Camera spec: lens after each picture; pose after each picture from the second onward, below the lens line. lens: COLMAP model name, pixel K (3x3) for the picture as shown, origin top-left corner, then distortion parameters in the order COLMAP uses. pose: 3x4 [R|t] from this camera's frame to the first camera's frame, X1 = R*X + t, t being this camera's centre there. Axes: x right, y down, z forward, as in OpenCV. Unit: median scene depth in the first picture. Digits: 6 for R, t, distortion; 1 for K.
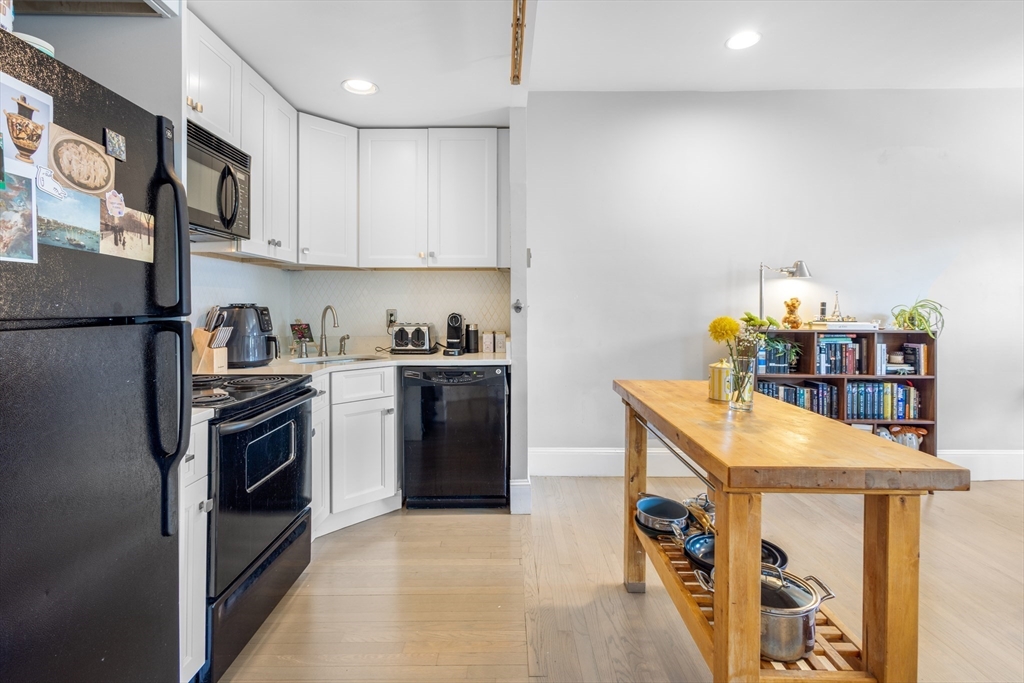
lens RADIAL K [[482.6, 0, 506.1], [0, 482.6, 305.3], [0, 0, 1]] dist [0.012206, -0.003460]
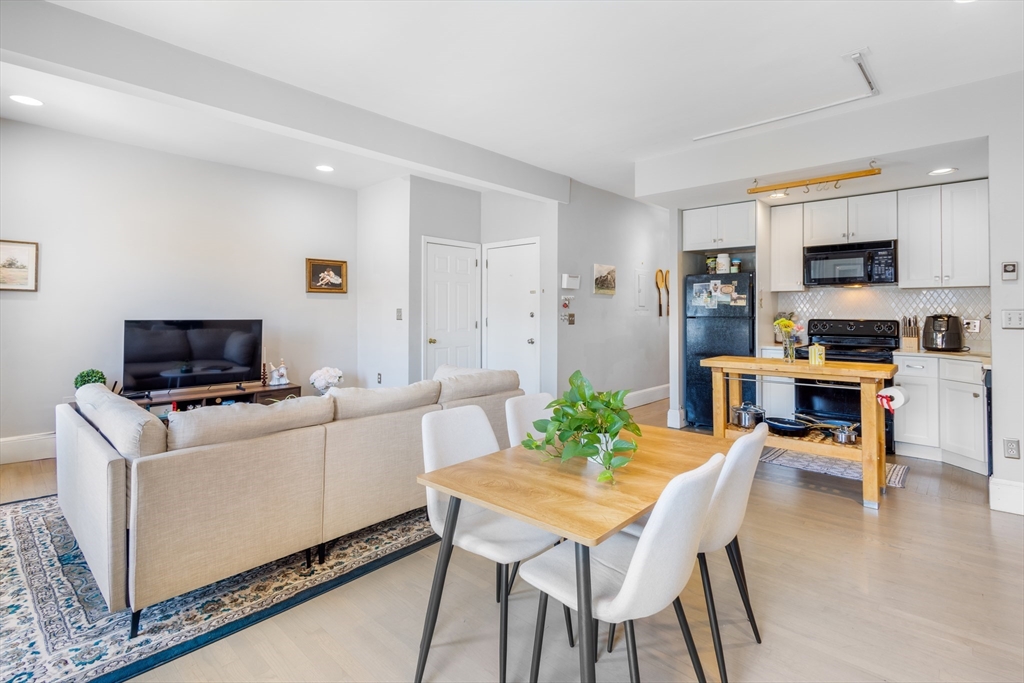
lens RADIAL K [[482.6, 0, 504.0], [0, 482.6, 307.7], [0, 0, 1]] dist [0.012206, -0.003460]
pose [[-0.688506, -0.007831, -0.725188, 1.412272], [-0.000774, 0.999949, -0.010063, -0.006988], [0.725230, -0.006367, -0.688477, 0.852017]]
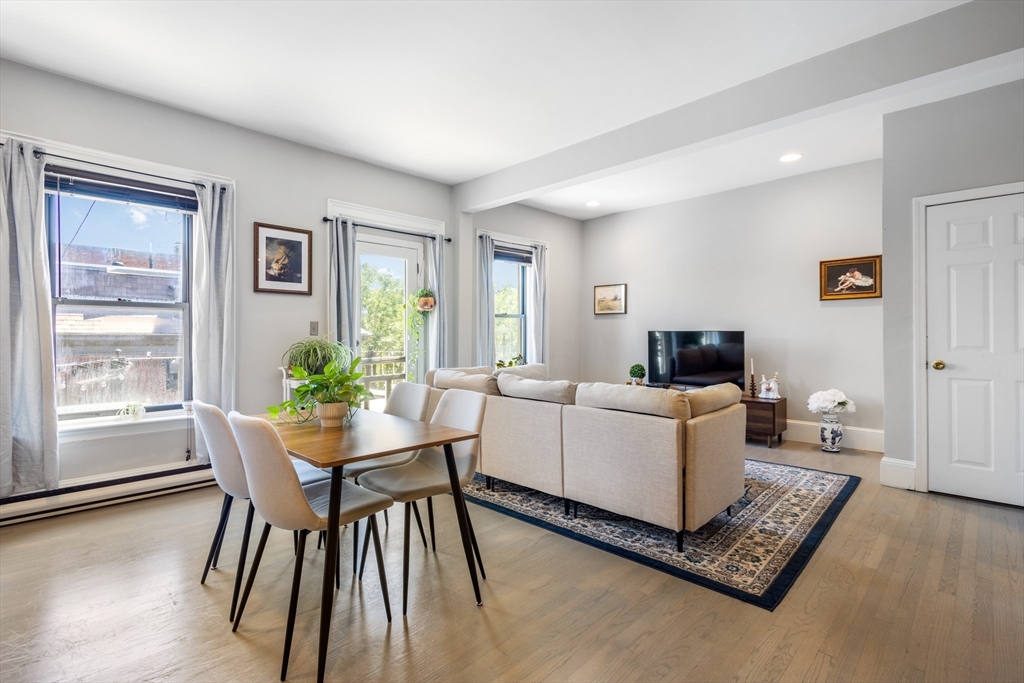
lens RADIAL K [[482.6, 0, 520.9], [0, 482.6, 328.4], [0, 0, 1]] dist [0.012206, -0.003460]
pose [[-0.717155, 0.009315, 0.696851, 0.242634], [0.000091, 0.999912, -0.013273, 0.028672], [-0.696913, -0.009456, -0.717093, 0.870907]]
